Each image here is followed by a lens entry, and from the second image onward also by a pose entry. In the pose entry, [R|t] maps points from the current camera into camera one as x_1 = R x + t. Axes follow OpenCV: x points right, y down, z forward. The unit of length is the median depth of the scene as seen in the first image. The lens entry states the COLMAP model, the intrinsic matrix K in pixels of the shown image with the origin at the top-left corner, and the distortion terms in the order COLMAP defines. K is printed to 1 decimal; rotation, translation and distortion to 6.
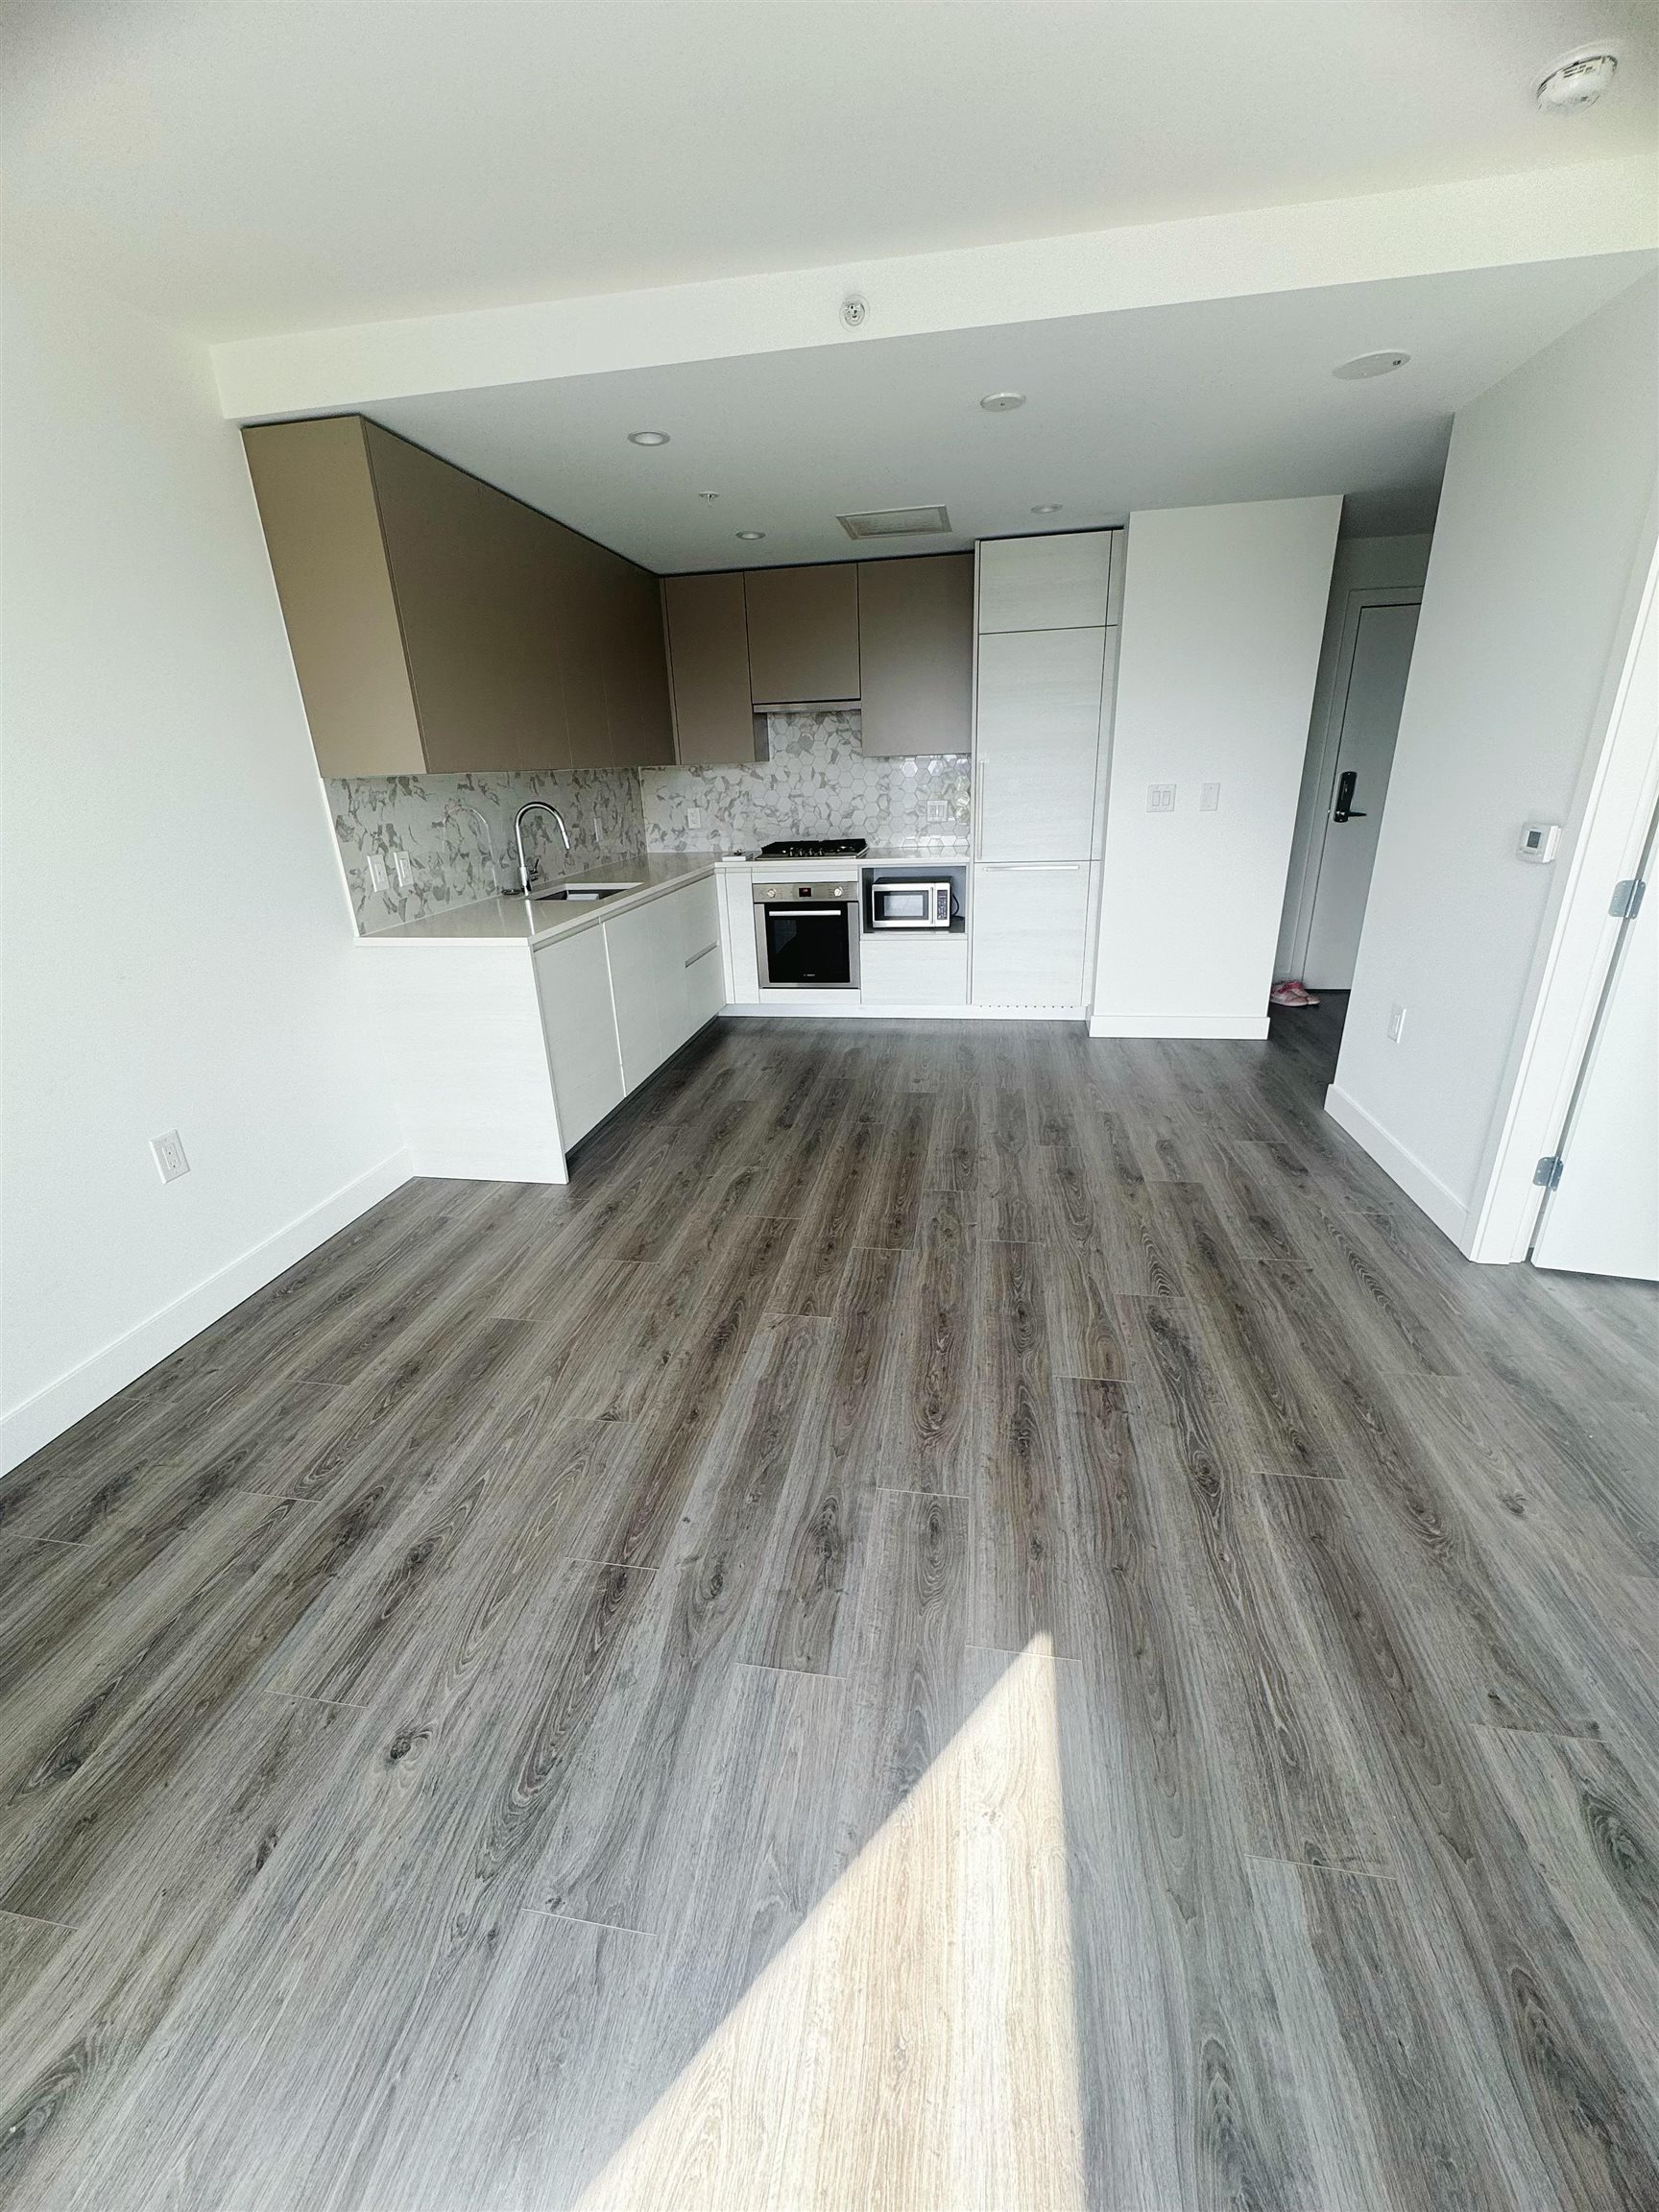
lens RADIAL K [[888.3, 0, 829.5], [0, 888.3, 1072.4], [0, 0, 1]] dist [-0.000719, 0.000232]
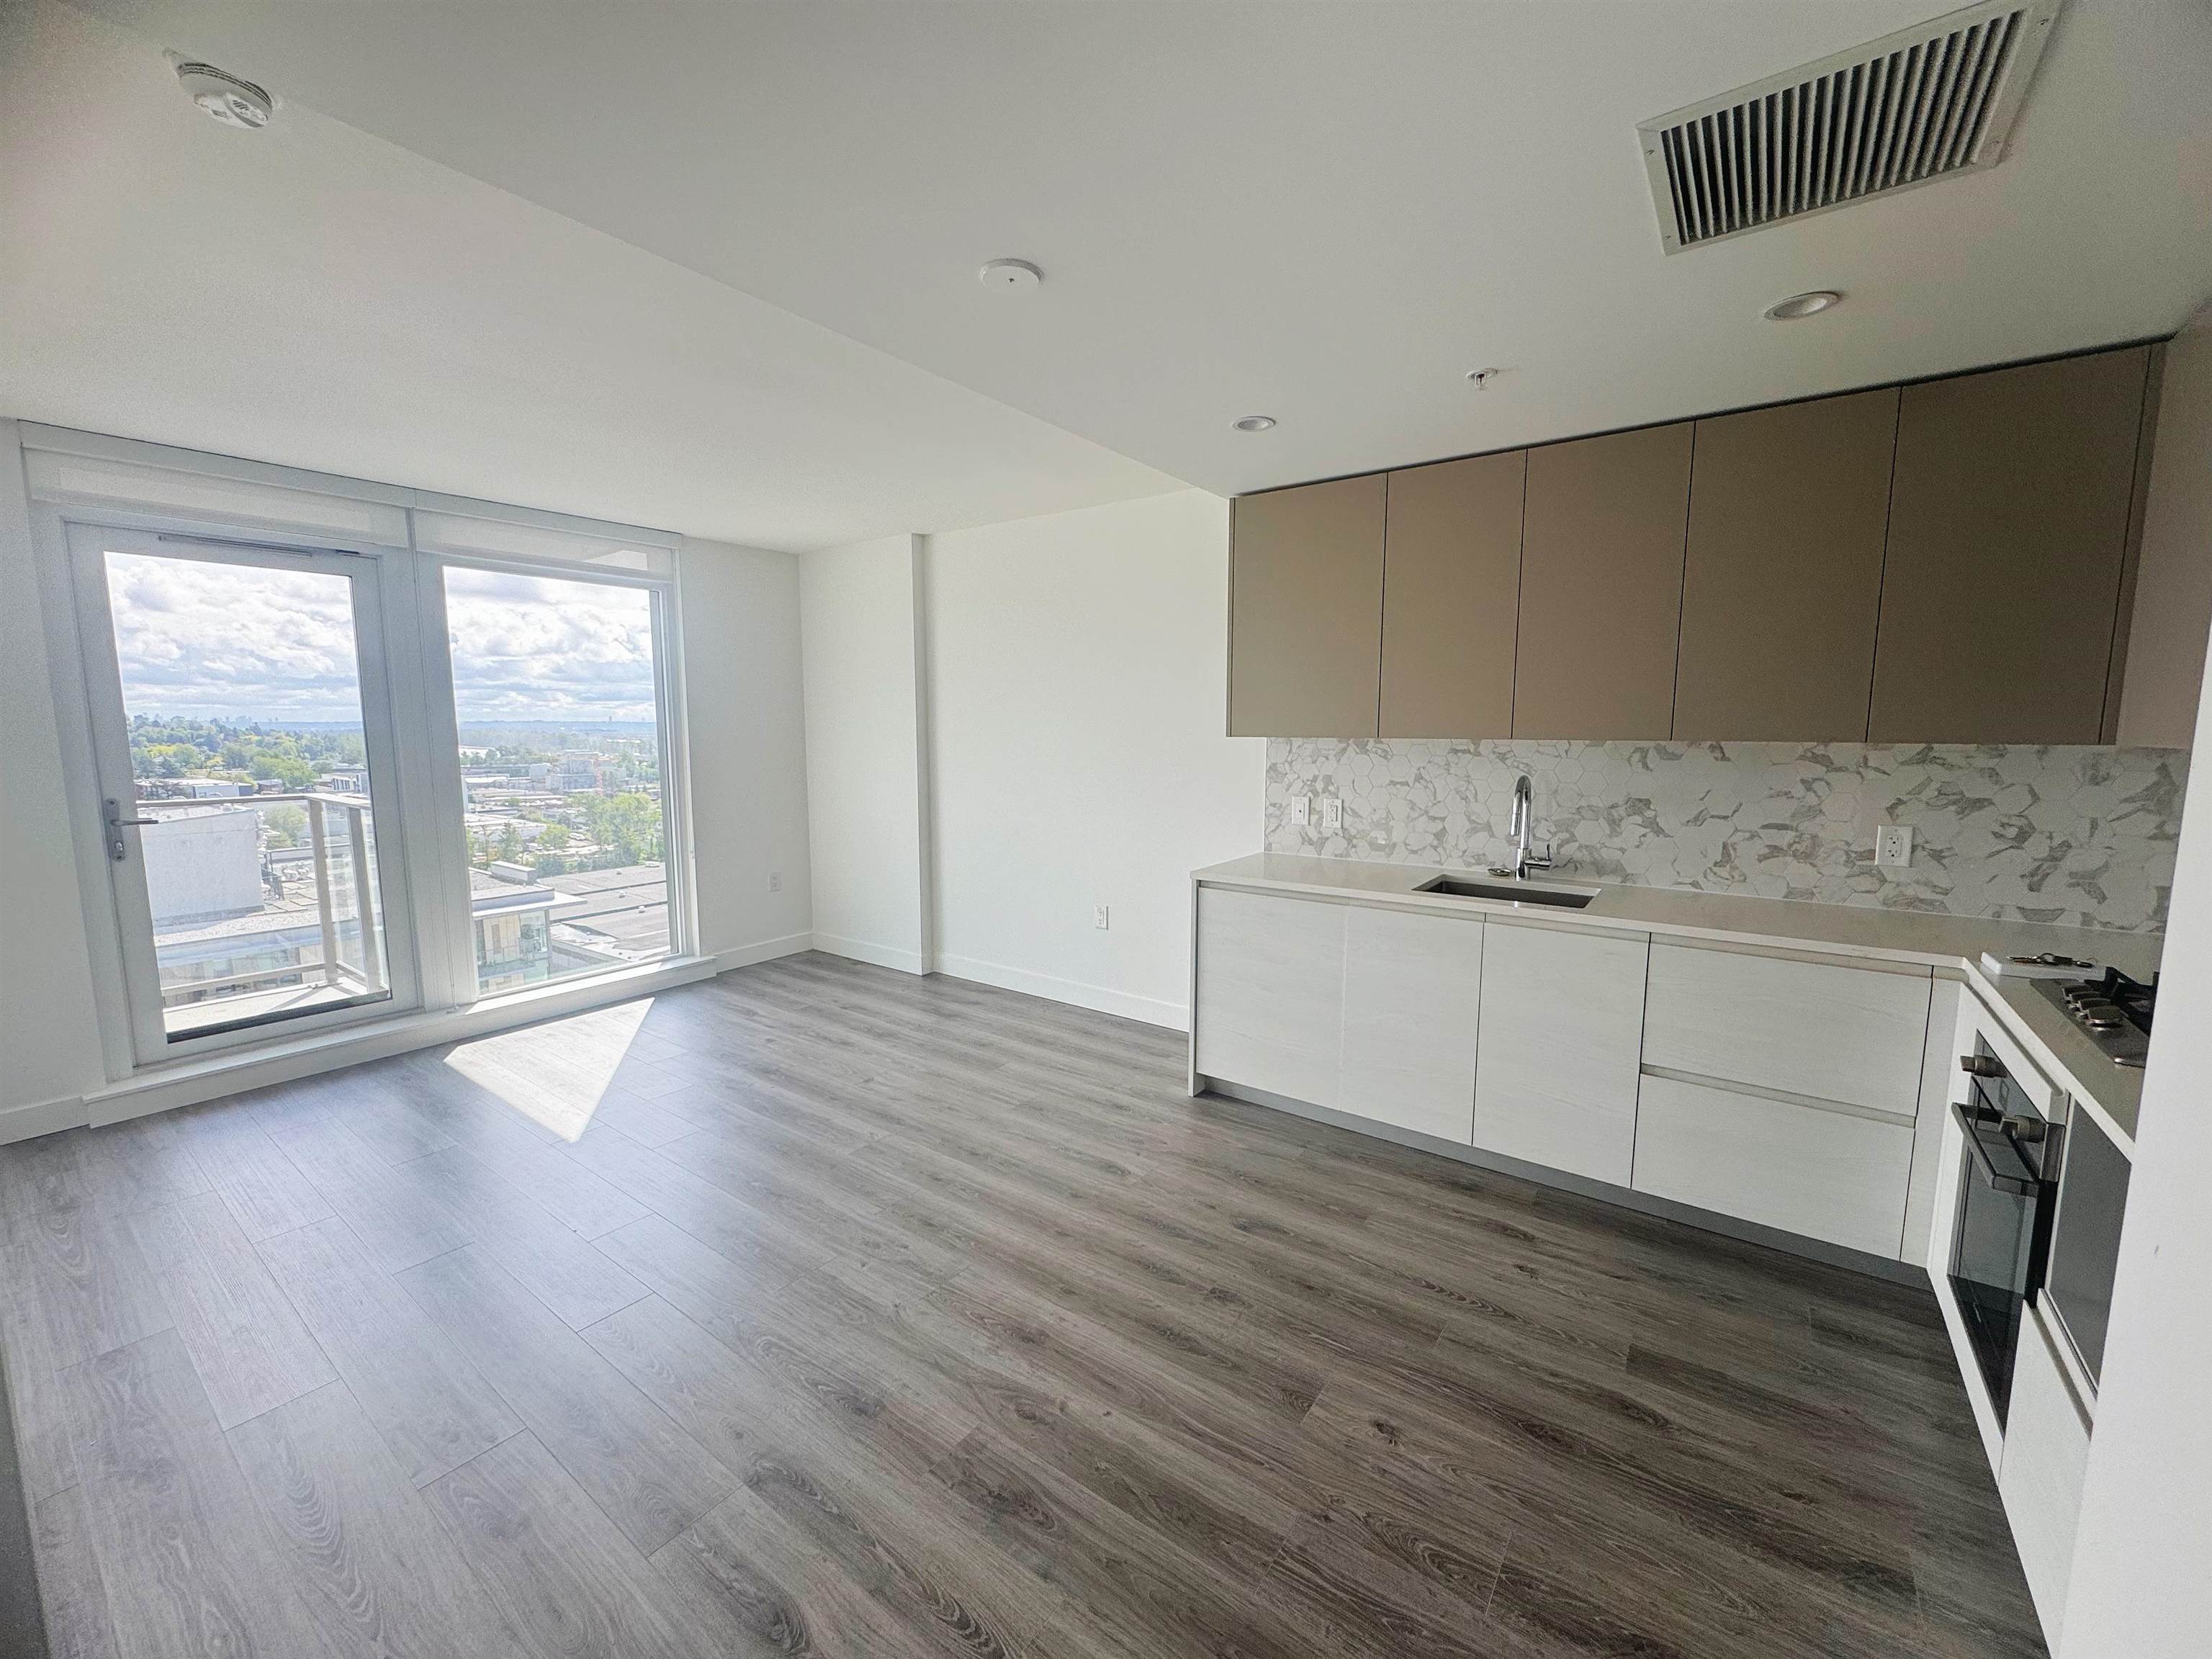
lens RADIAL K [[888.3, 0, 1099.0], [0, 888.3, 834.6], [0, 0, 1]] dist [-0.000719, 0.000232]
pose [[-0.433879, 0.216957, -0.874459, 0.709820], [-0.242669, 0.906566, 0.345327, -0.566652], [0.867676, 0.362034, -0.340691, 1.222676]]
